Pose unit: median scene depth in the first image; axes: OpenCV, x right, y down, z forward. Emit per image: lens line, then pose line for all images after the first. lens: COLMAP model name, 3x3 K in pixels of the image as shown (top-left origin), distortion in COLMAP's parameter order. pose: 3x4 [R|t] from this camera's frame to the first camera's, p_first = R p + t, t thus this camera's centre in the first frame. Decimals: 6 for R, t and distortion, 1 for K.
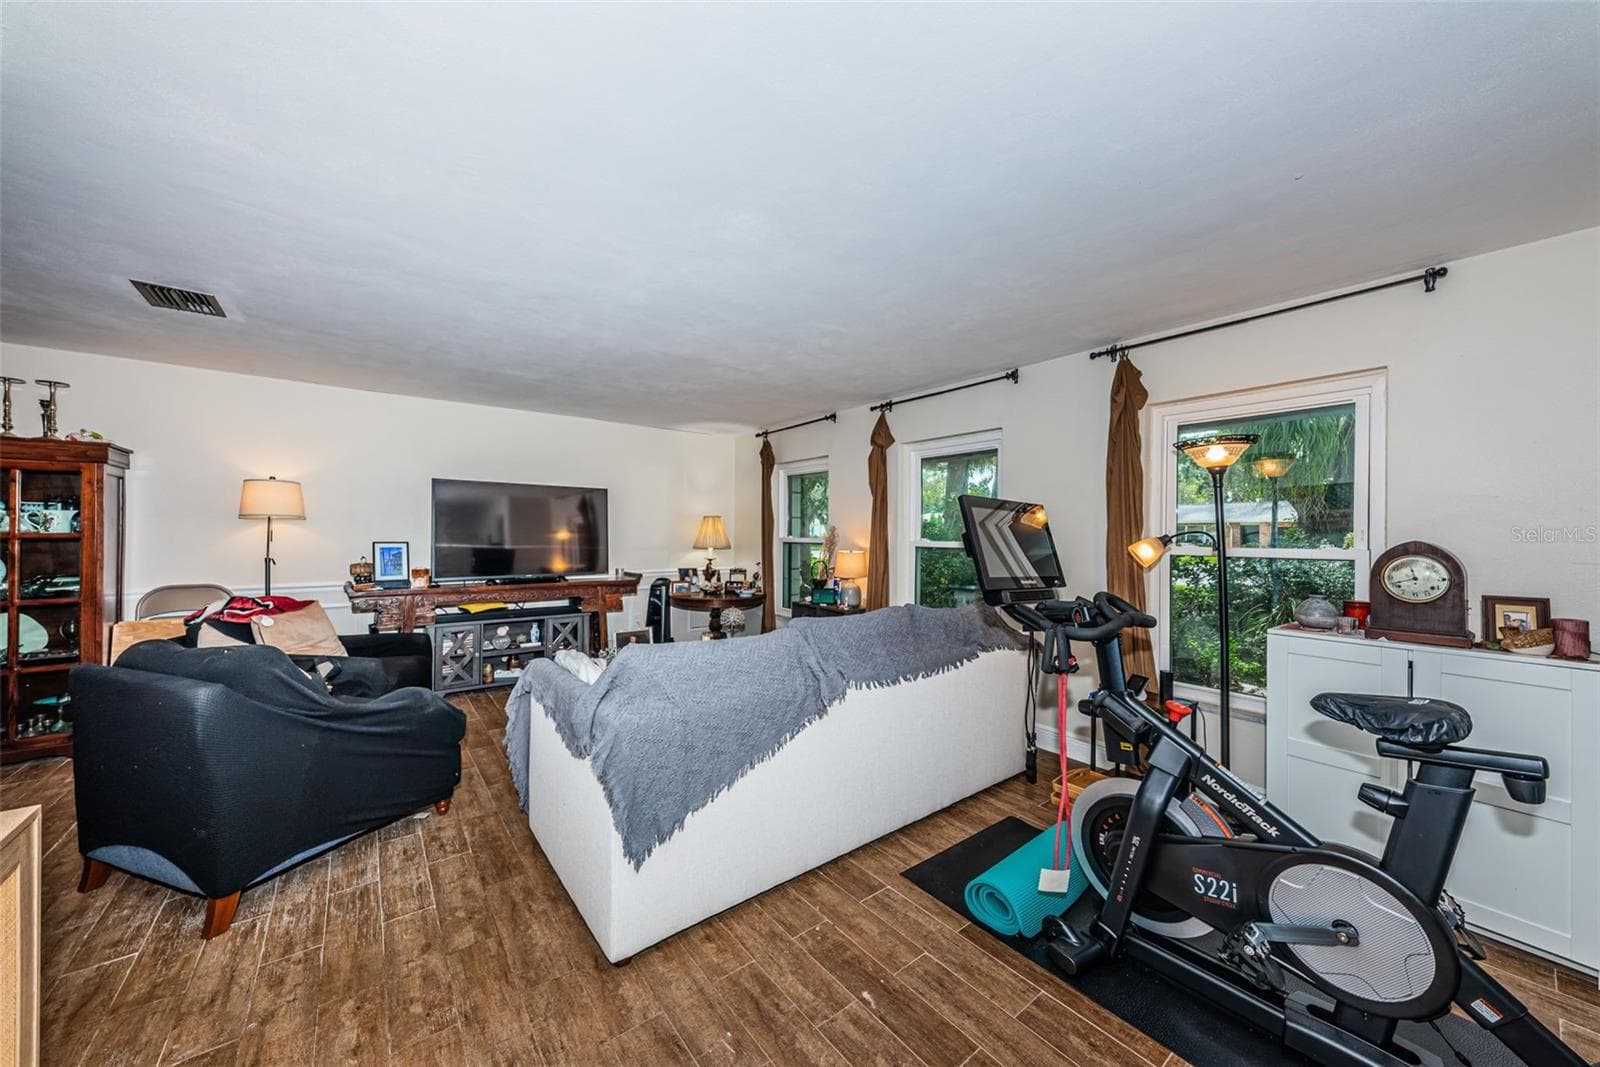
lens RADIAL K [[559.7, 0, 800.1], [0, 559.7, 531.7], [0, 0, 1]] dist [0.001679, 0.000238]
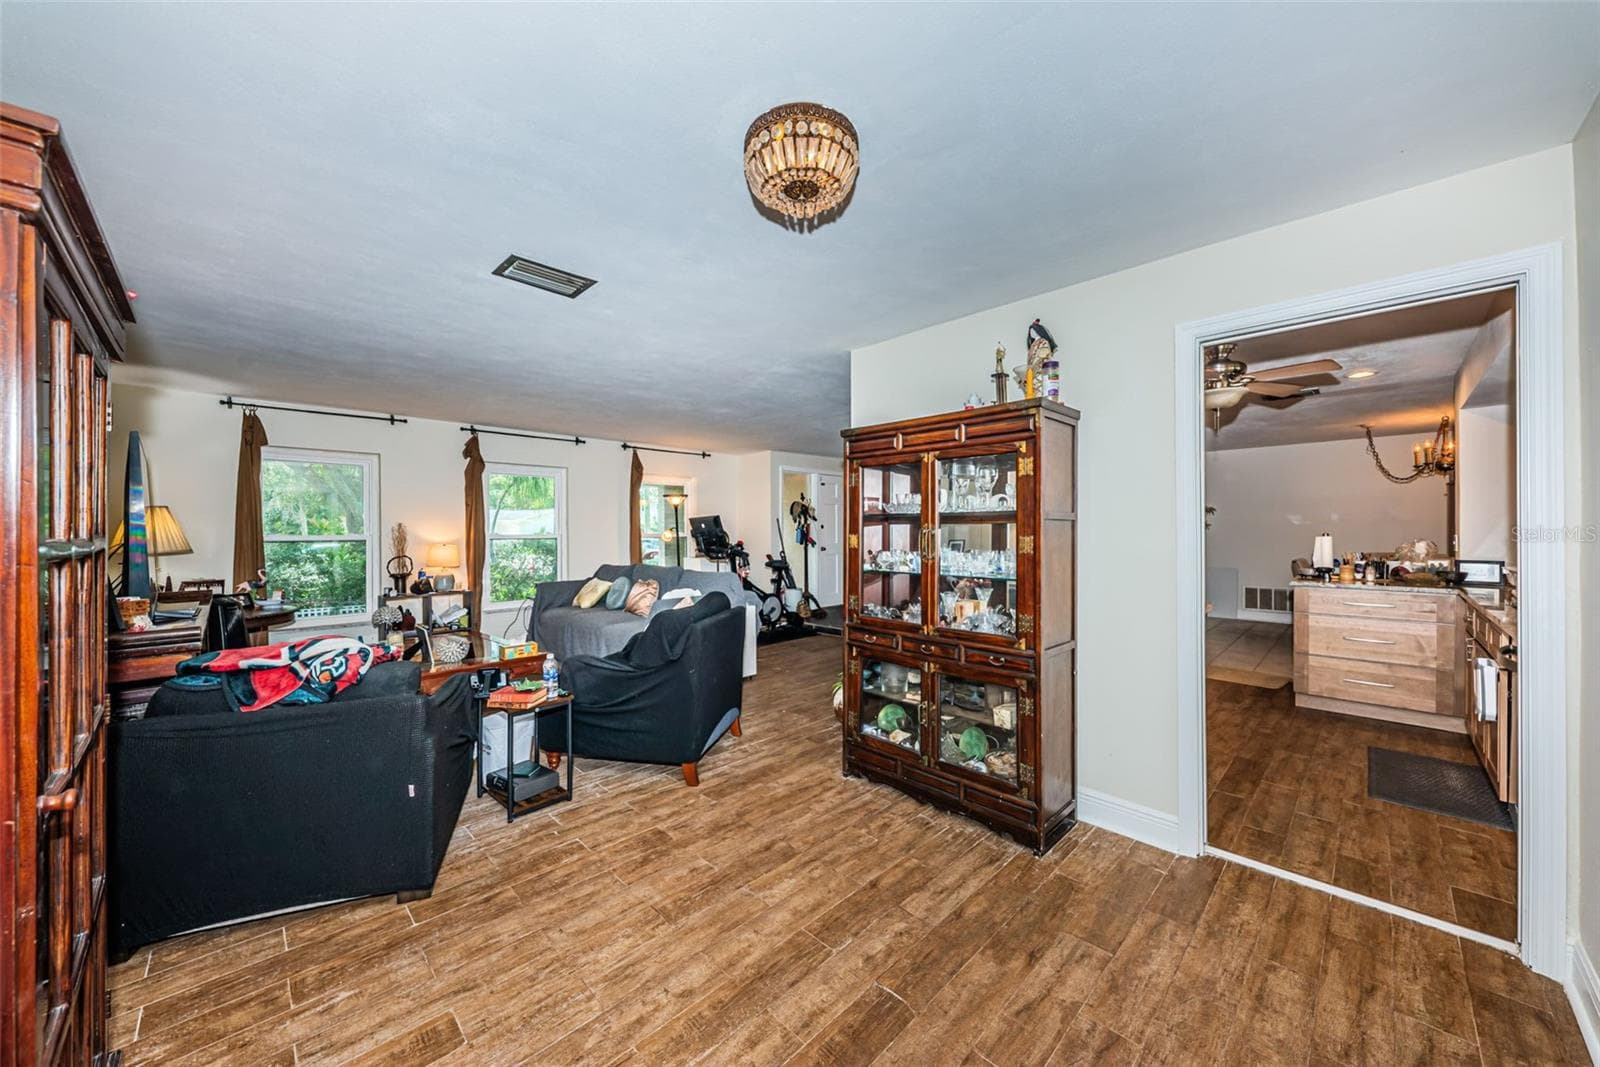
lens RADIAL K [[559.7, 0, 799.5], [0, 559.7, 528.9], [0, 0, 1]] dist [0.001679, 0.000238]
pose [[-0.114404, -0.002323, 0.993432, -2.879257], [0.001080, 0.999996, 0.002463, -0.005752], [-0.993434, 0.001354, -0.114401, 0.967570]]
